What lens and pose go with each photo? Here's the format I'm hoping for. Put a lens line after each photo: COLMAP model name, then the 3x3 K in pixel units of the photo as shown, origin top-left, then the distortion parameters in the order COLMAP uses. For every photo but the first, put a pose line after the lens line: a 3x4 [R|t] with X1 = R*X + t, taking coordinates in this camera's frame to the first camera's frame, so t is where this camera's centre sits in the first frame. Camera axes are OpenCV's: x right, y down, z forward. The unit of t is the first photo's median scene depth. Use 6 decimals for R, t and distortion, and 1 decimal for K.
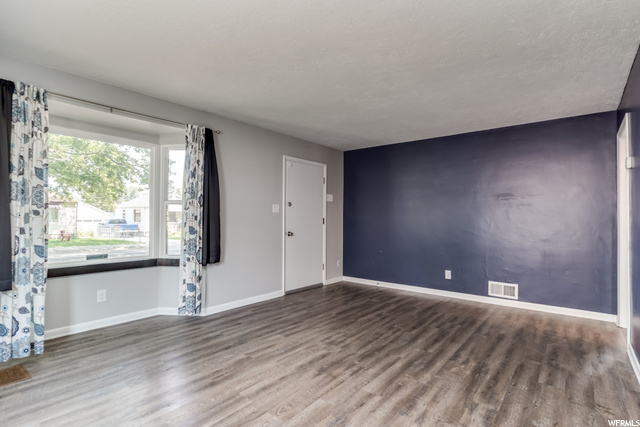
lens RADIAL K [[325.1, 0, 318.0], [0, 325.1, 215.7], [0, 0, 1]] dist [-0.004461, 0.001149]
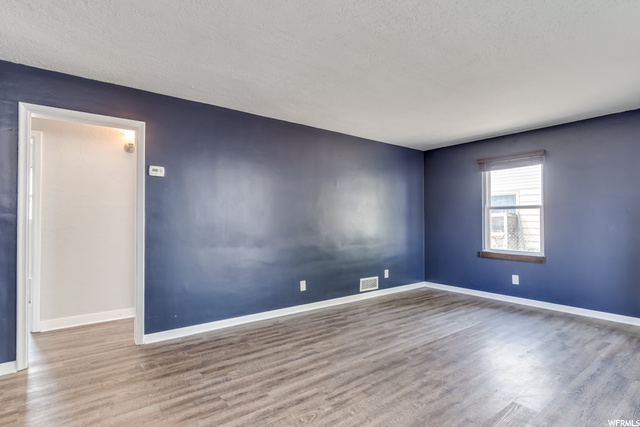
lens RADIAL K [[325.1, 0, 318.0], [0, 325.1, 215.7], [0, 0, 1]] dist [-0.004461, 0.001149]
pose [[-0.971963, 0.001305, 0.235132, 0.133812], [-0.003916, 0.999756, -0.021735, 0.013456], [-0.235103, -0.022046, -0.971720, 1.747331]]
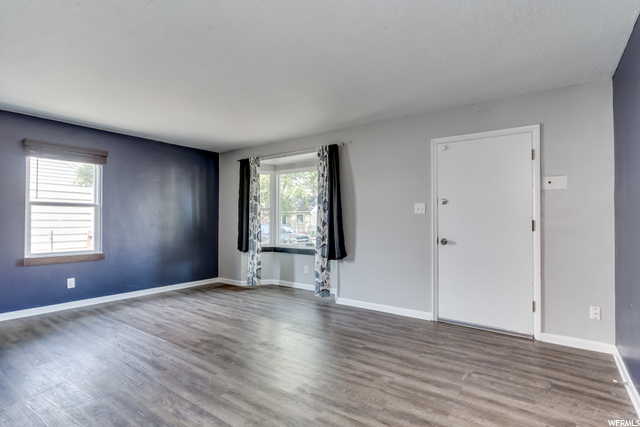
lens RADIAL K [[325.1, 0, 318.0], [0, 325.1, 215.7], [0, 0, 1]] dist [-0.004461, 0.001149]
pose [[0.048883, -0.016309, -0.998671, 1.010269], [0.003233, 0.999864, -0.016170, 0.012044], [0.998799, -0.002438, 0.048929, 1.069030]]
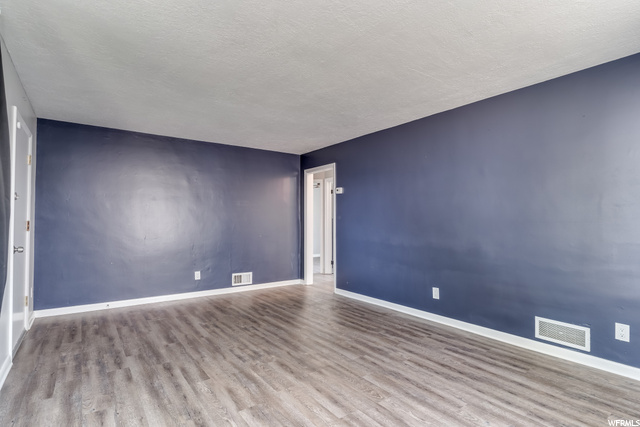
lens RADIAL K [[325.1, 0, 318.0], [0, 325.1, 215.7], [0, 0, 1]] dist [-0.004461, 0.001149]
pose [[0.258722, 0.012104, 0.965876, -0.768906], [-0.005940, 0.999923, -0.010940, 0.001636], [-0.965934, -0.002906, 0.258774, 0.566478]]
